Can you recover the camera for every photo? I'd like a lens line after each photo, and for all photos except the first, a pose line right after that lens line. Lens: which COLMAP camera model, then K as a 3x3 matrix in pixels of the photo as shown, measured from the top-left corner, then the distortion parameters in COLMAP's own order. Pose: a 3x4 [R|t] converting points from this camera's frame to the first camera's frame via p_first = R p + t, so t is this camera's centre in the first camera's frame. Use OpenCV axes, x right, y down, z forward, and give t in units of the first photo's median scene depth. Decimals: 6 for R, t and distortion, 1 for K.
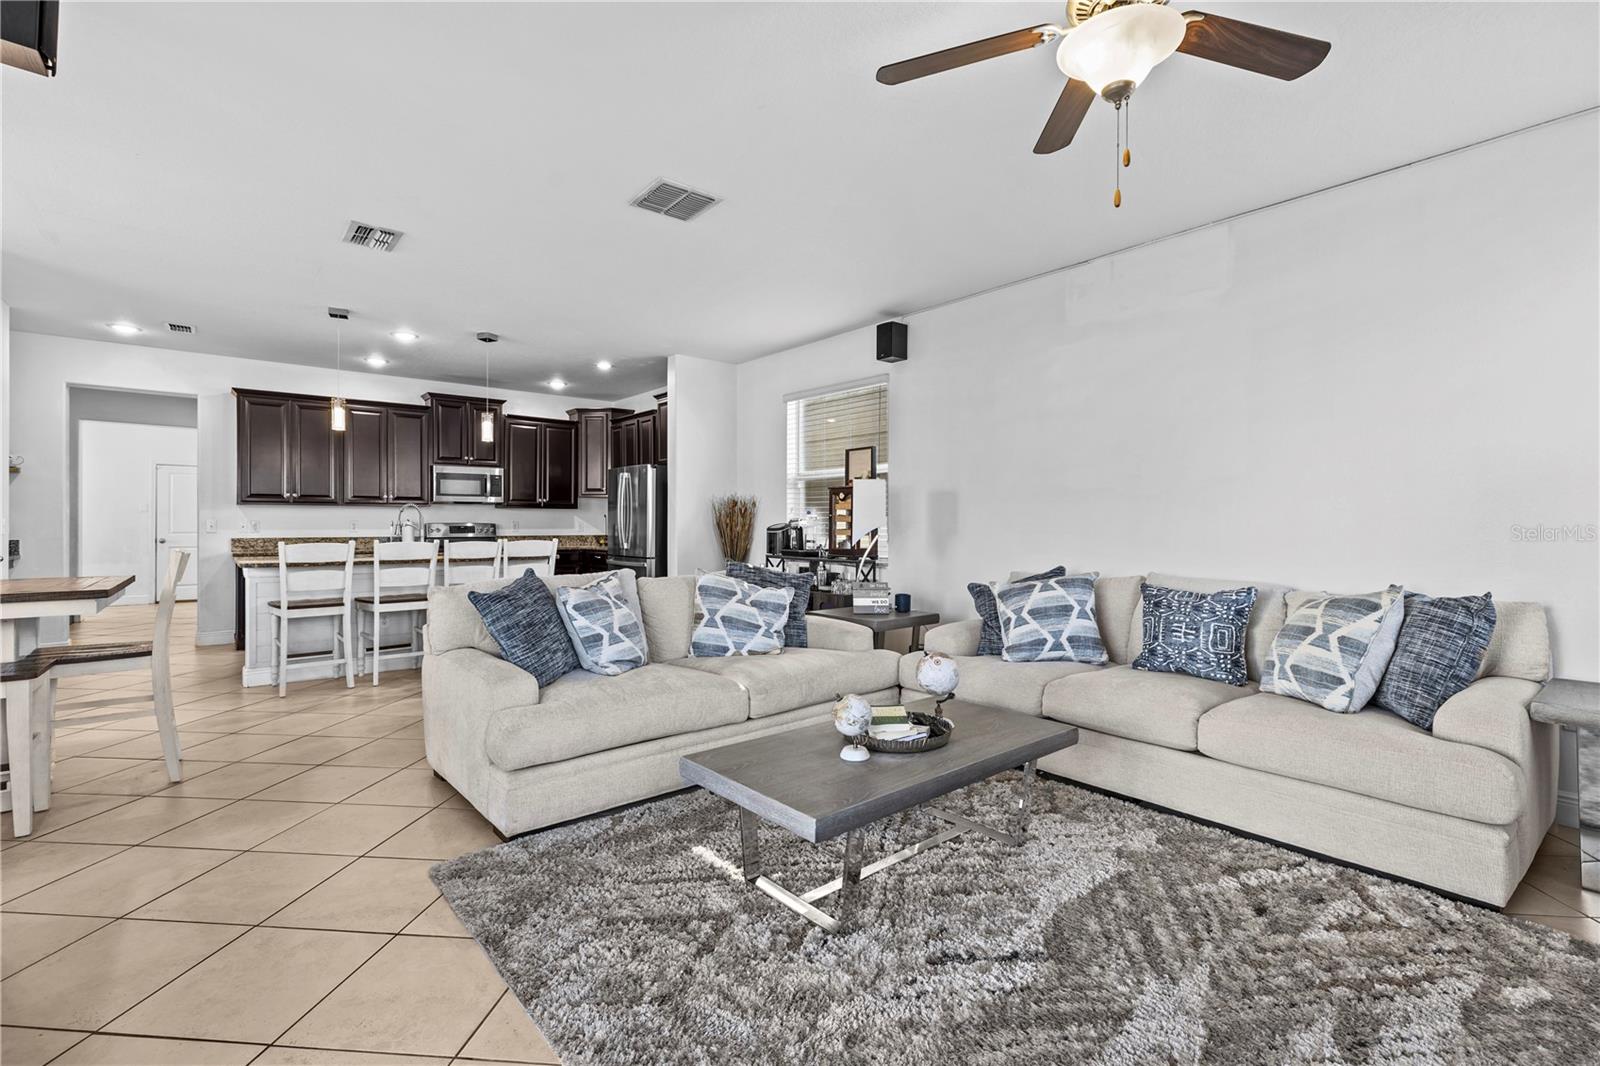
lens RADIAL K [[714.1, 0, 807.3], [0, 714.1, 524.4], [0, 0, 1]] dist [0.001956, 0.001420]
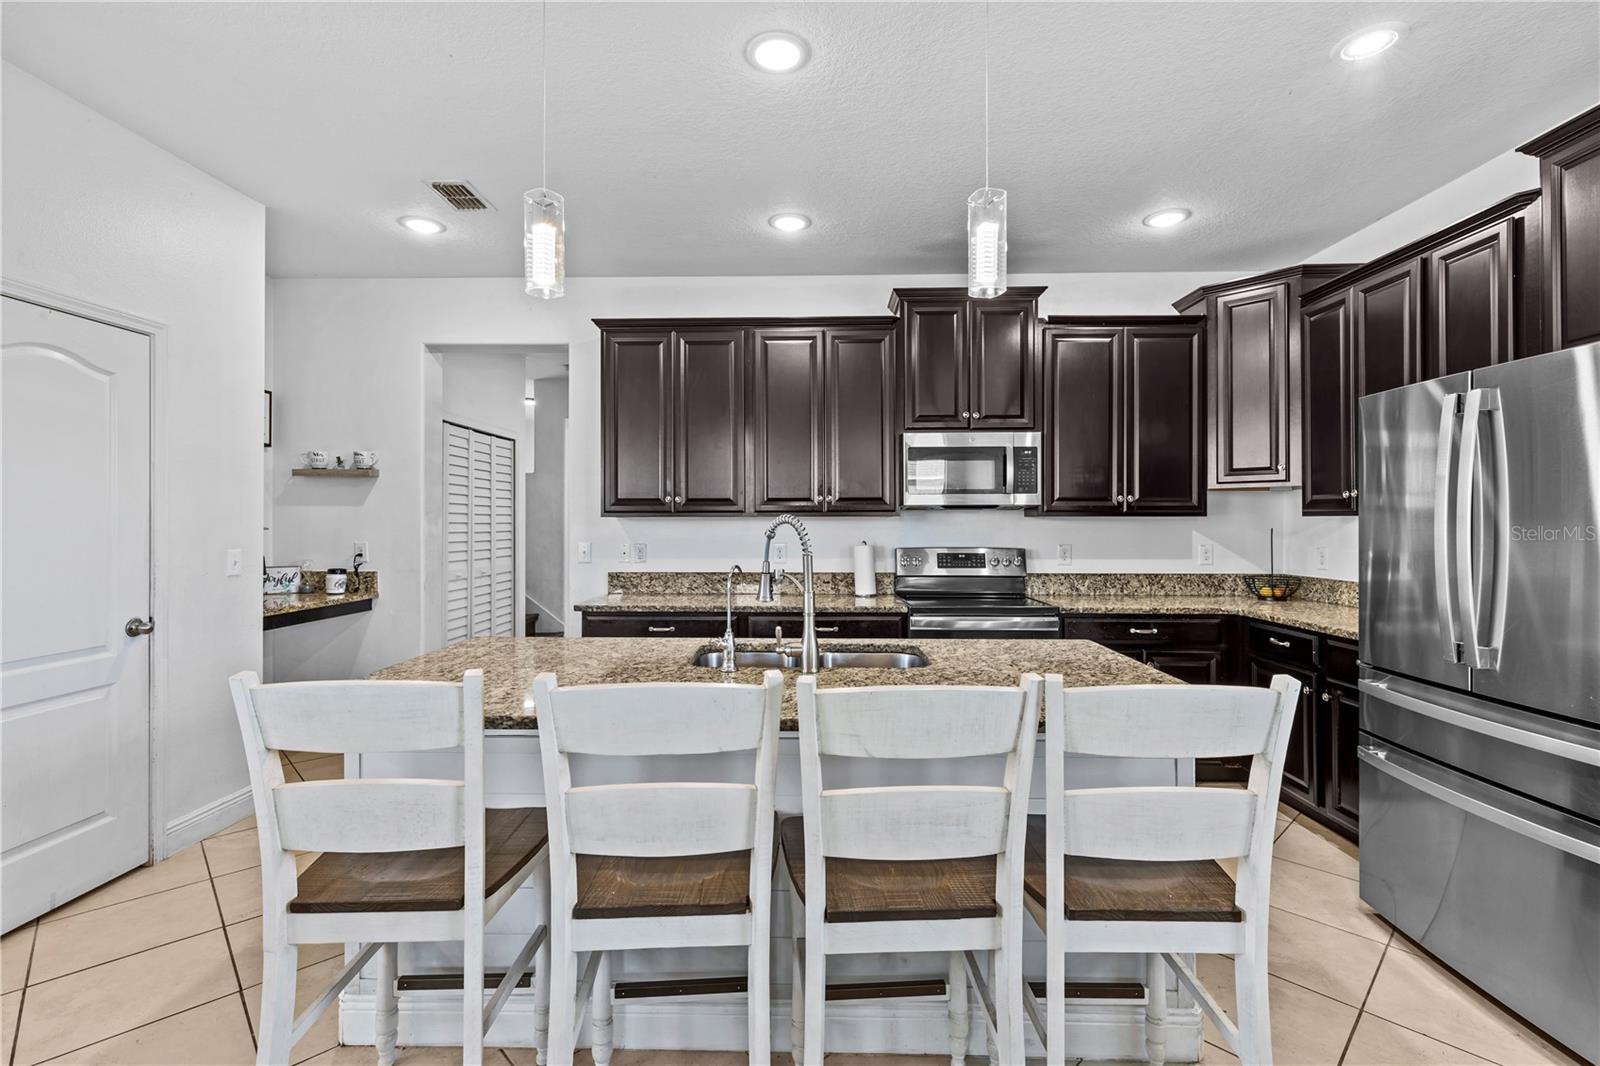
lens RADIAL K [[714.1, 0, 796.8], [0, 714.1, 519.4], [0, 0, 1]] dist [0.001956, 0.001420]
pose [[0.746072, -0.004612, -0.665850, -0.274337], [0.000502, 0.999980, -0.006364, -0.021555], [0.665865, 0.004414, 0.746059, 0.640029]]
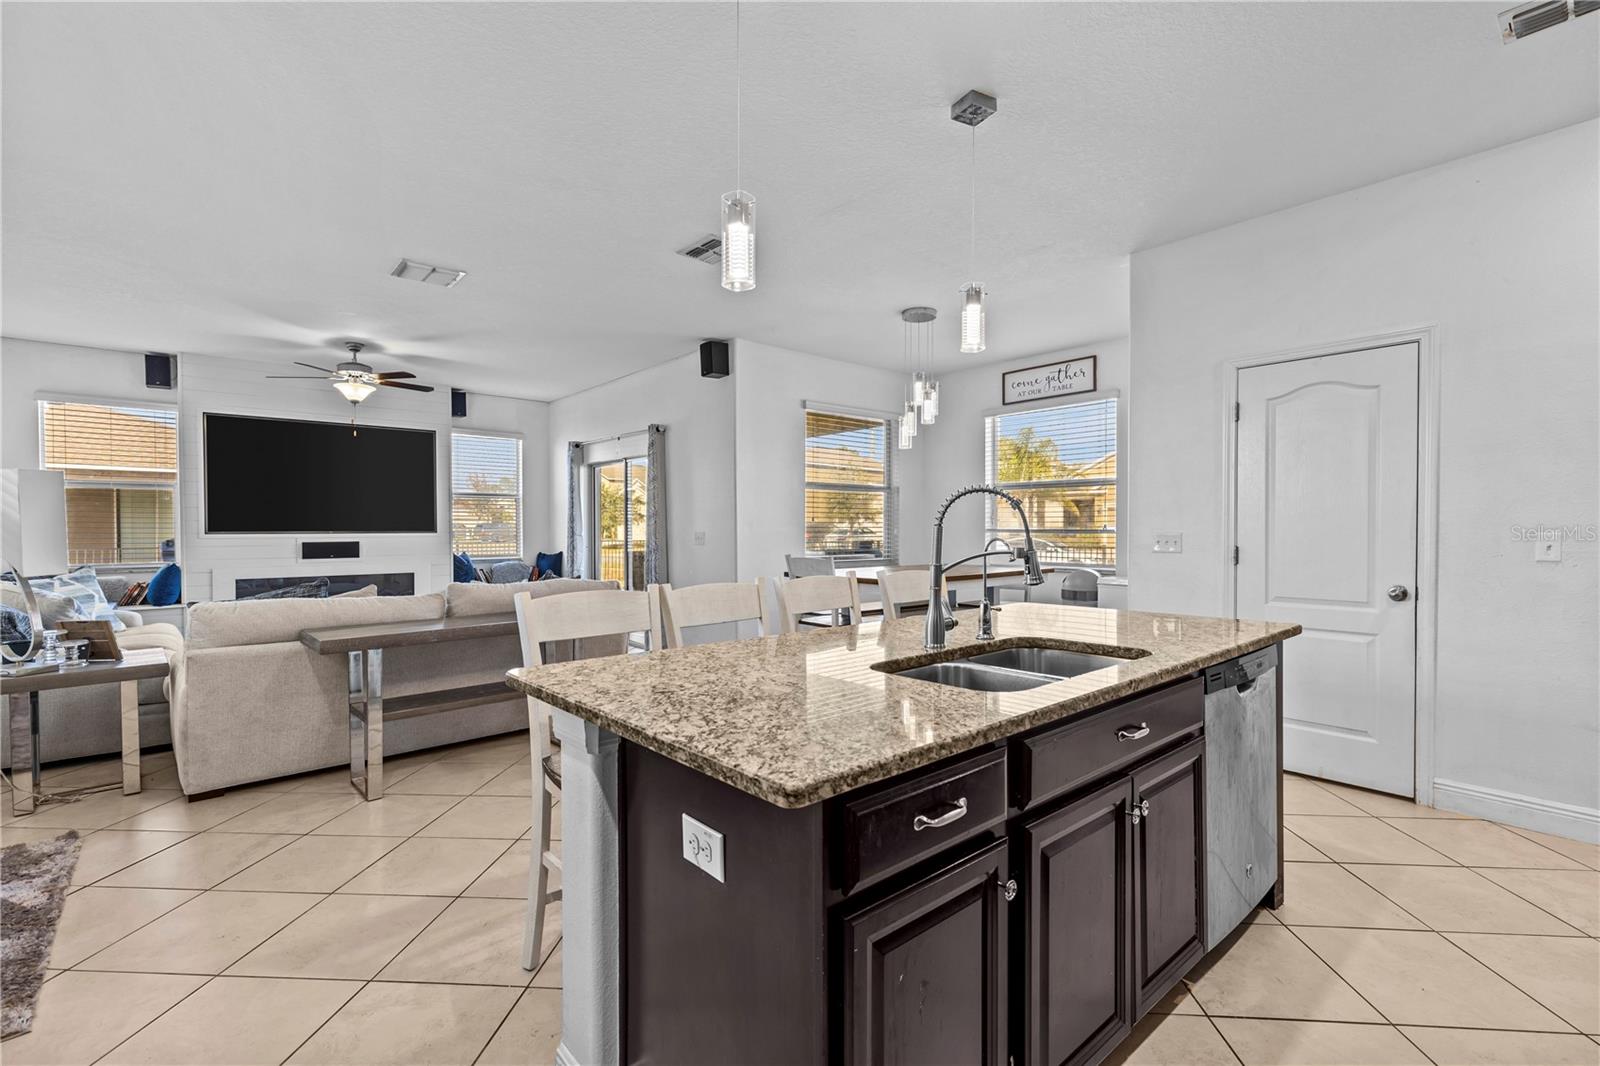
lens RADIAL K [[714.1, 0, 801.2], [0, 714.1, 536.0], [0, 0, 1]] dist [0.001956, 0.001420]
pose [[-0.999807, -0.000056, -0.019625, -0.404023], [-0.000335, 0.999898, 0.014255, -0.009178], [0.019623, 0.014259, -0.999706, 1.133290]]
